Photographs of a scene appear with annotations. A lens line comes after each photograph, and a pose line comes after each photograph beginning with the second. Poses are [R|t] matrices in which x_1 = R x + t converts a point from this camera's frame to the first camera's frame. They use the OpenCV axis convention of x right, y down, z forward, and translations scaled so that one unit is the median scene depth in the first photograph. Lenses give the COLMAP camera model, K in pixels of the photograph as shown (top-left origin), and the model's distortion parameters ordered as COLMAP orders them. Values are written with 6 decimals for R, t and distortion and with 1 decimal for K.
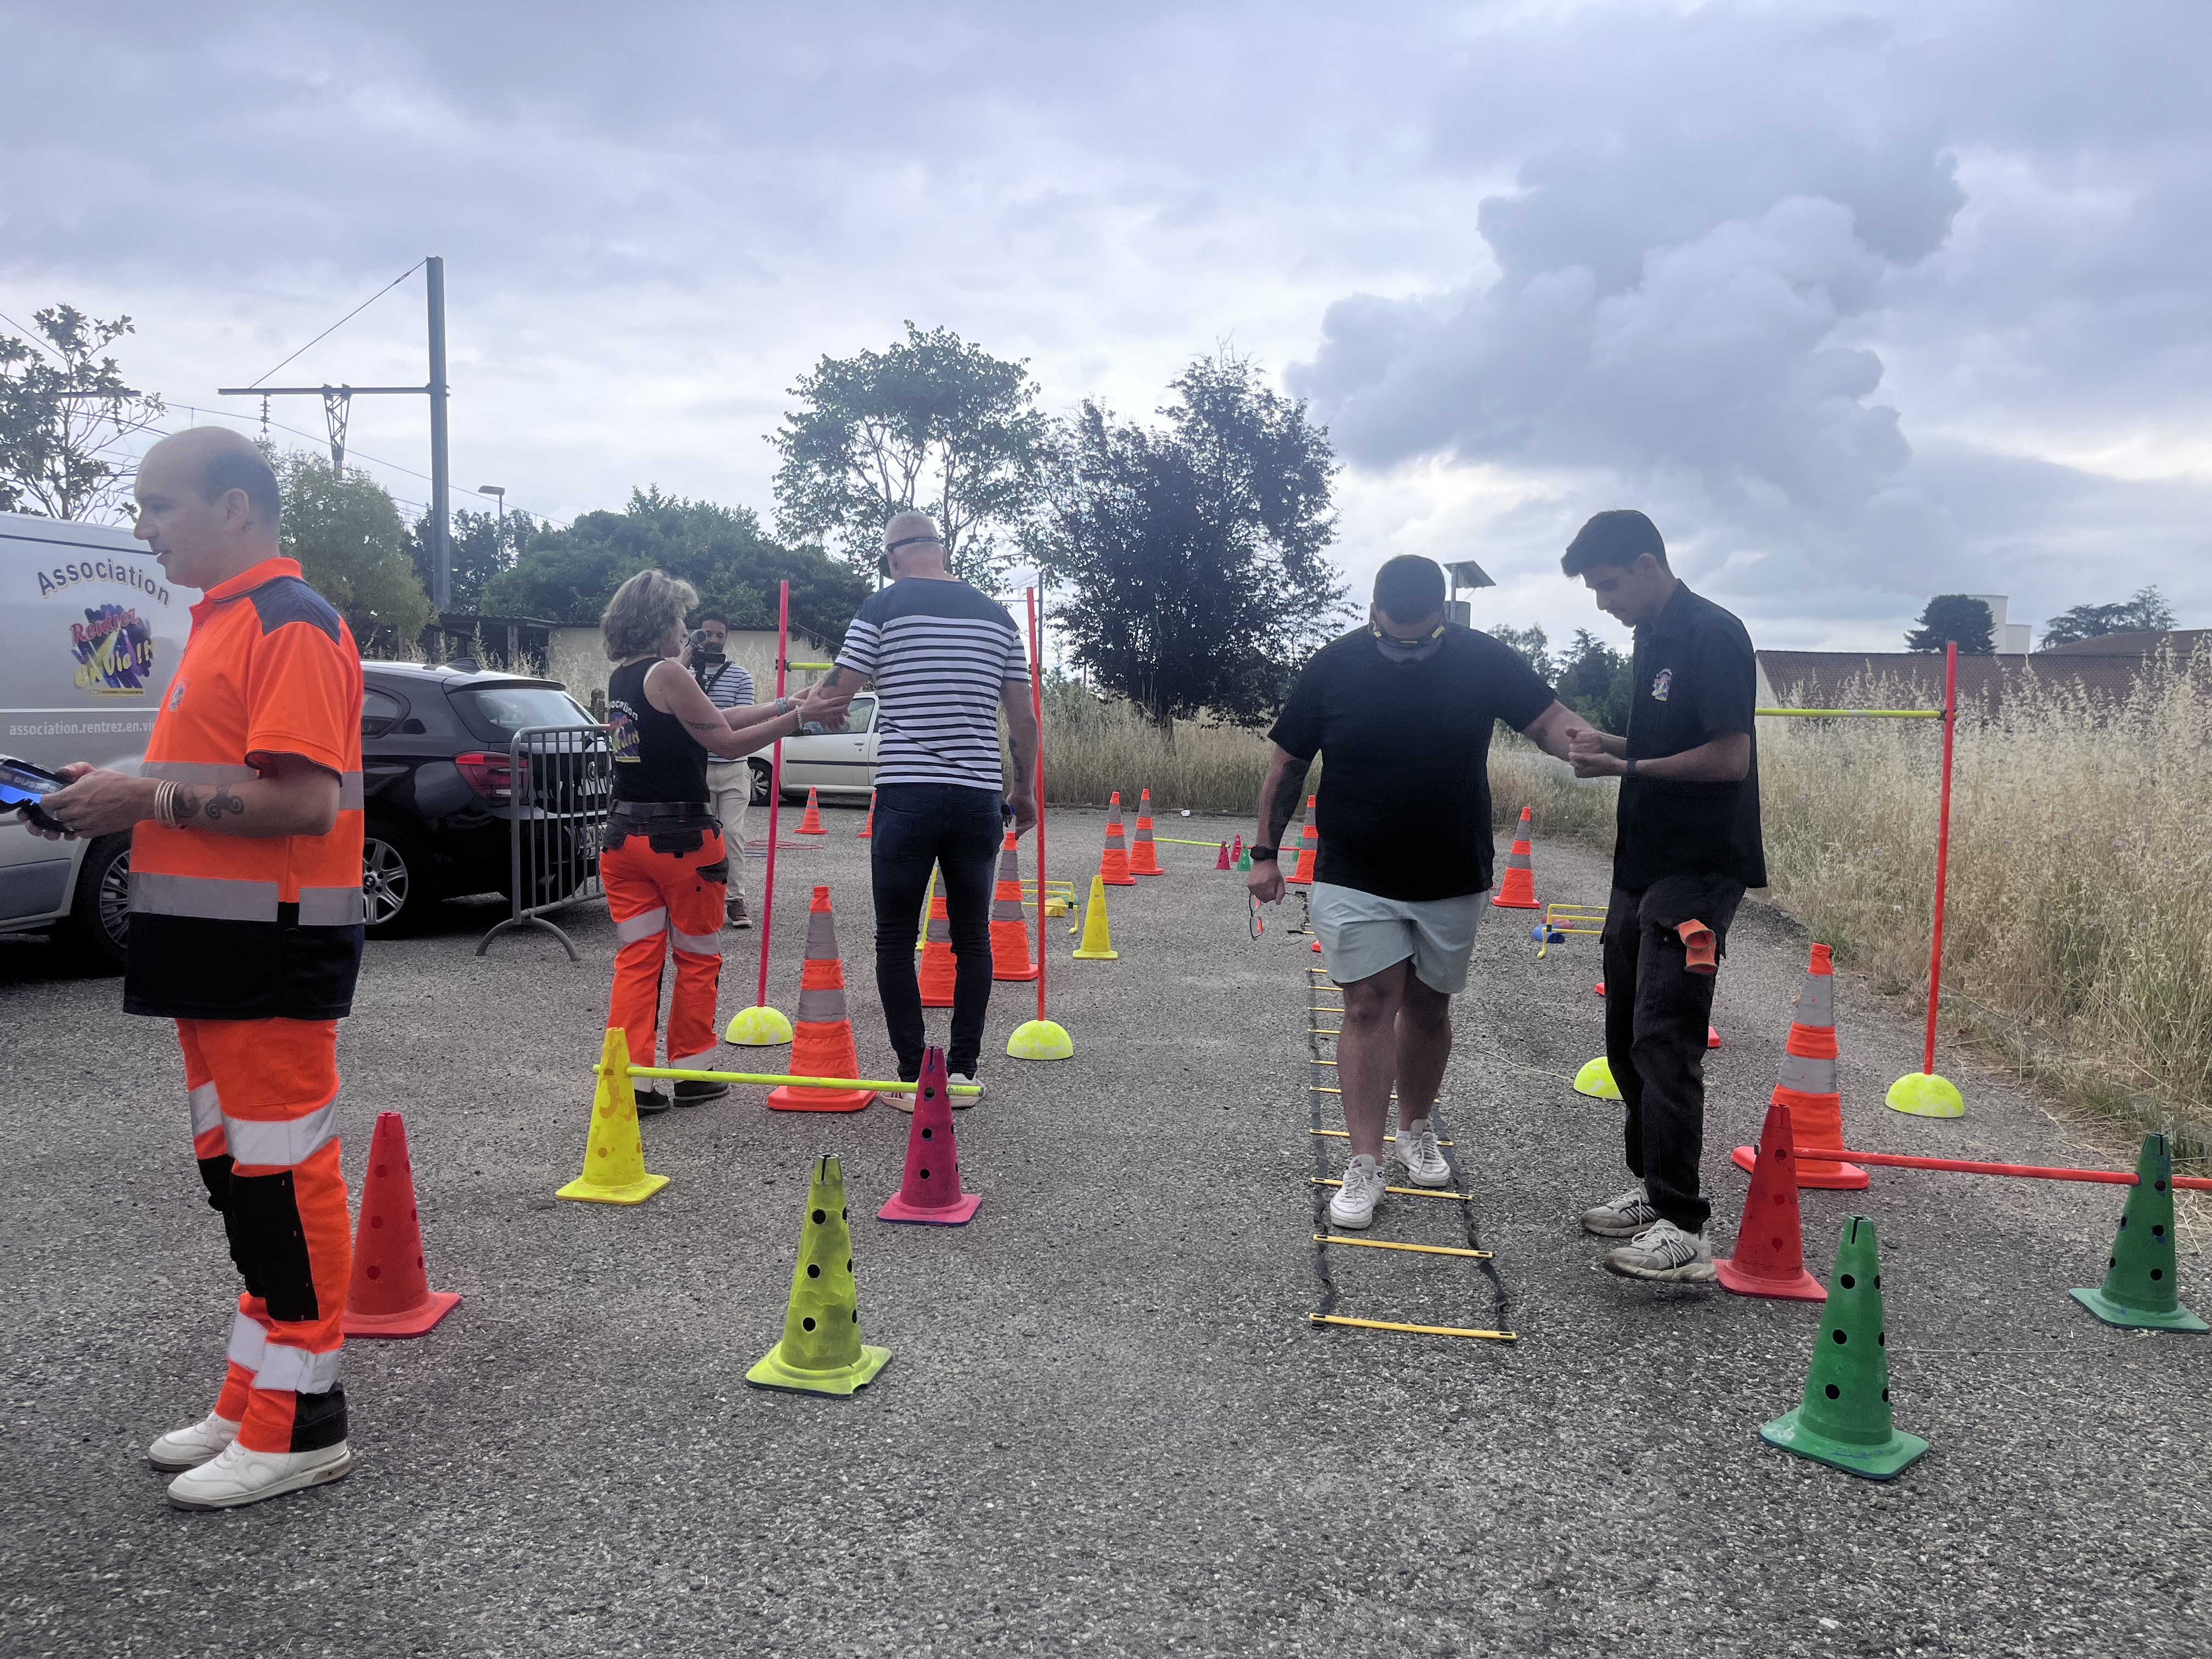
lens RADIAL K [[1667.3, 0, 1100.4], [0, 1667.3, 856.6], [0, 0, 1]] dist [0.059025, -0.090324]
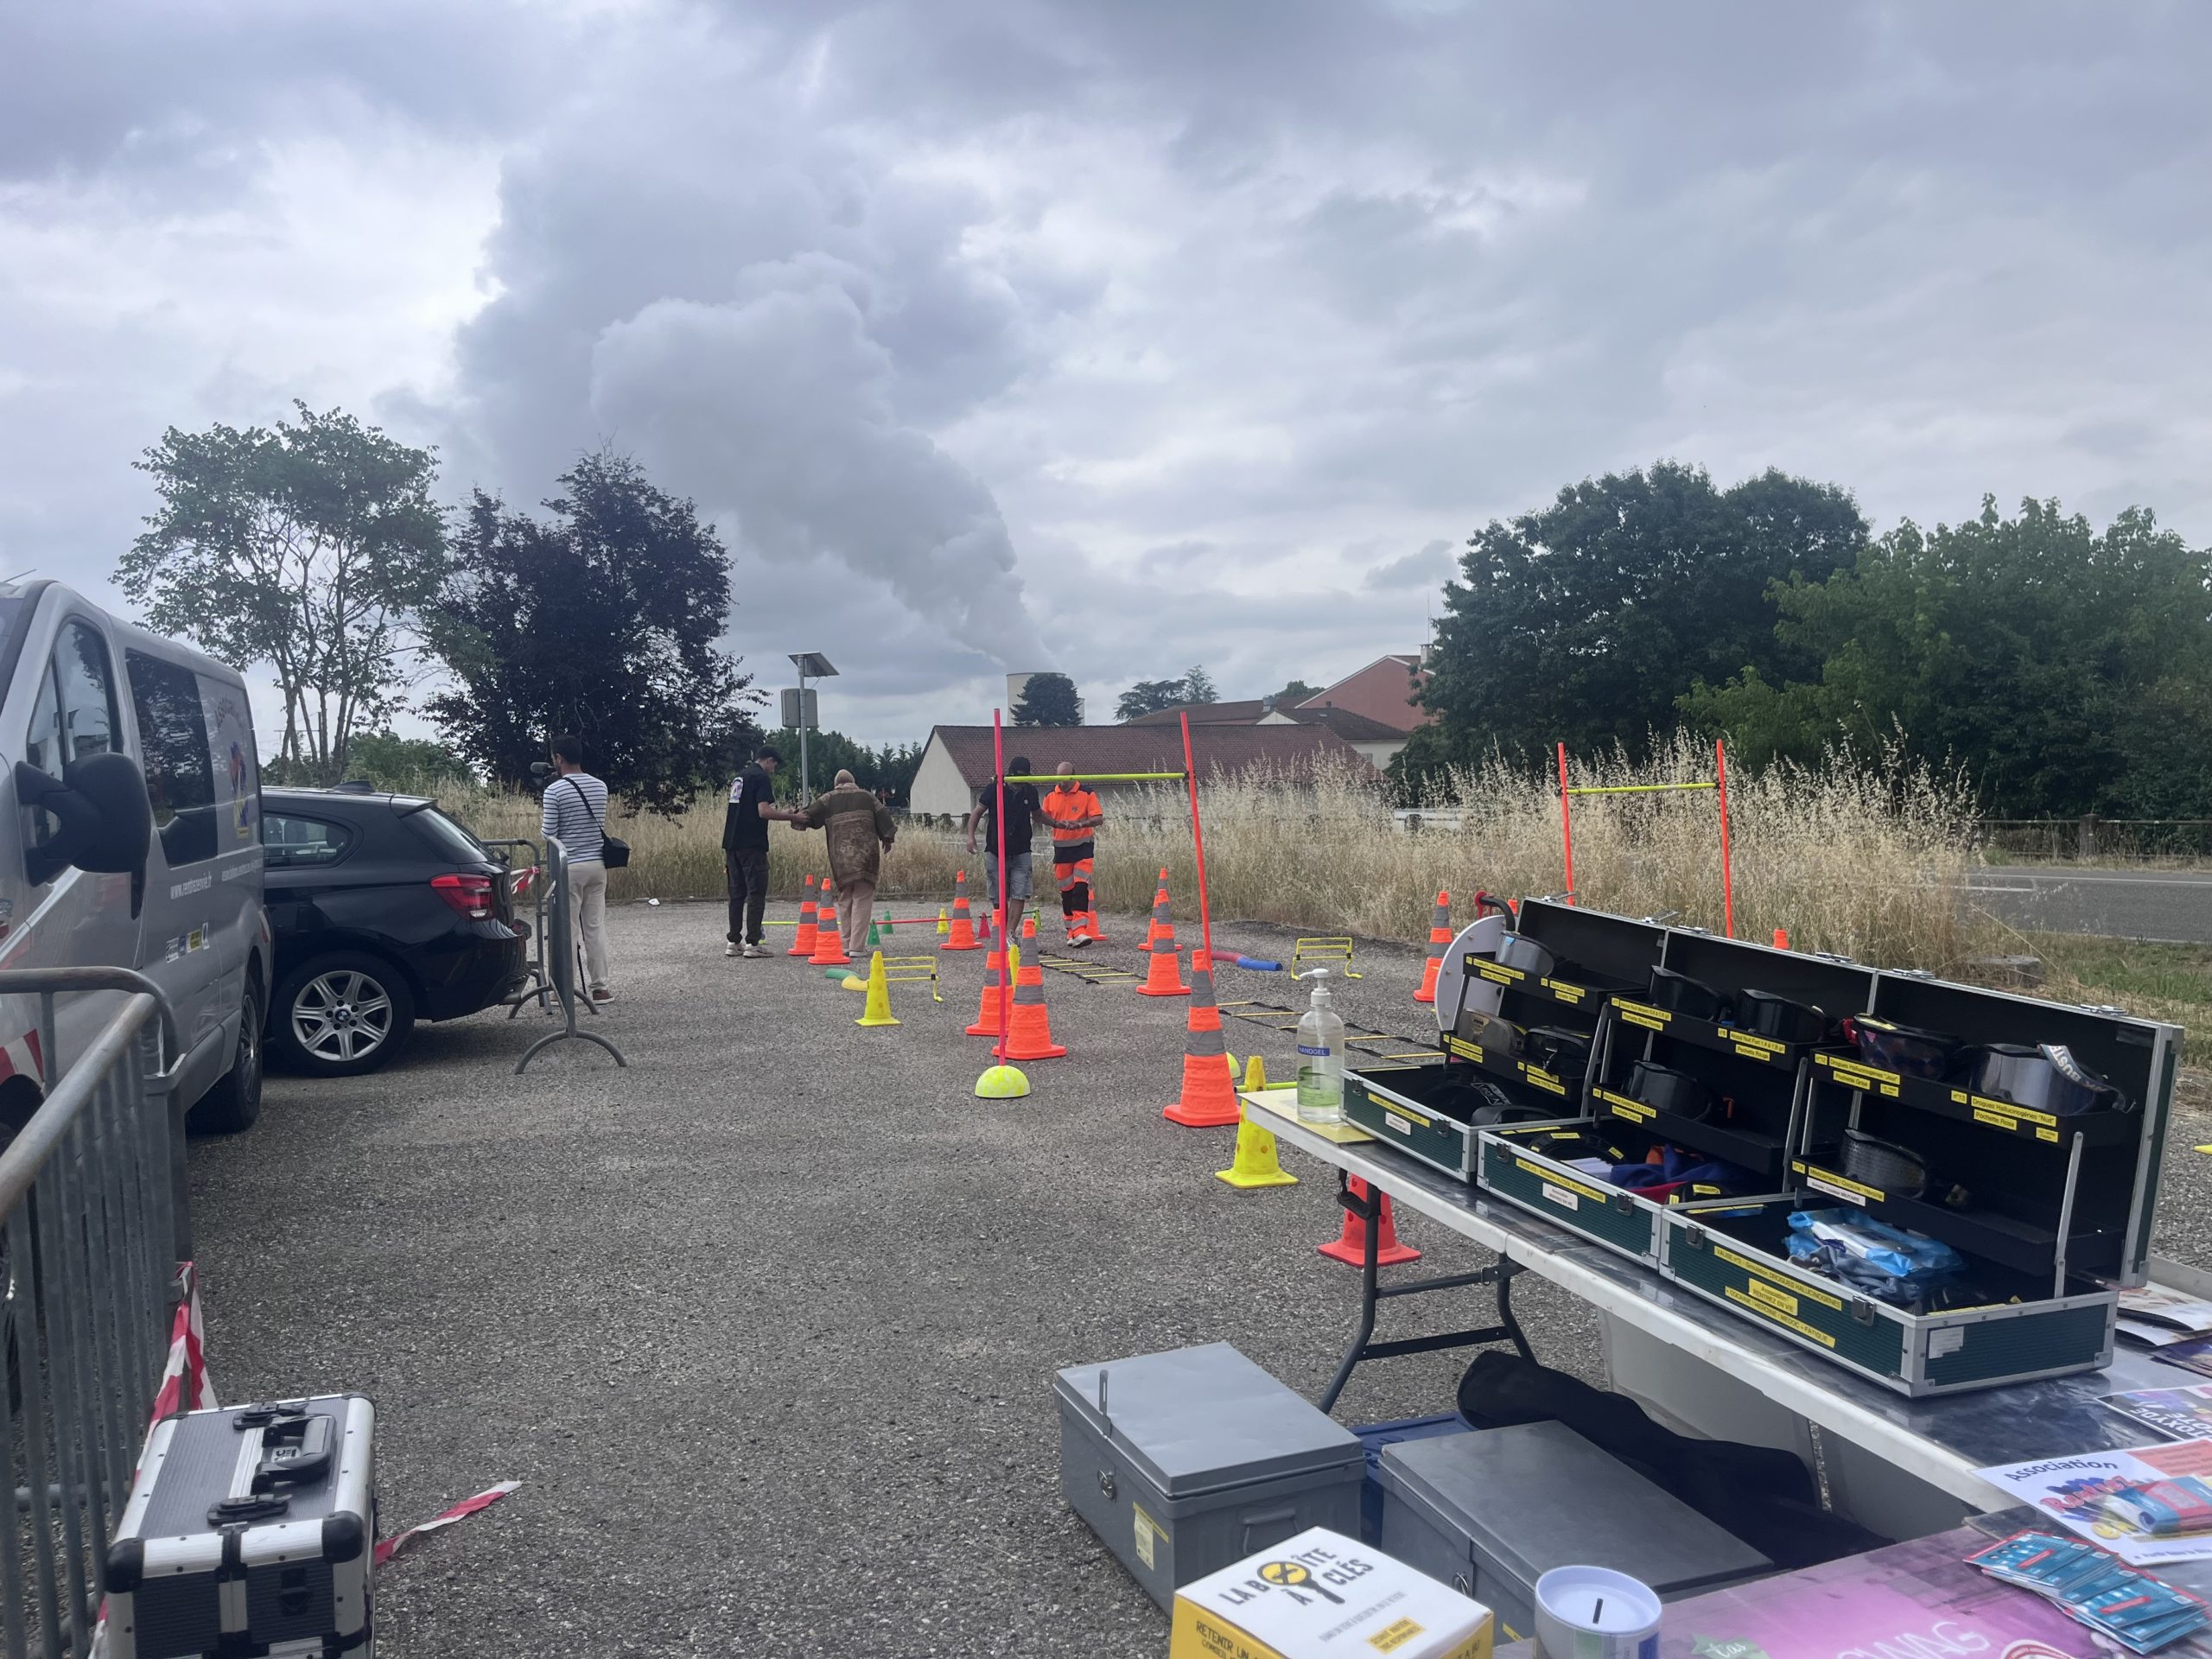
lens RADIAL K [[1667.3, 0, 1100.4], [0, 1667.3, 856.6], [0, 0, 1]] dist [0.059025, -0.090324]
pose [[0.870931, -0.058470, 0.487915, -0.503331], [0.080526, 0.996456, -0.024327, -0.016875], [-0.484763, 0.060477, 0.872552, -0.053392]]
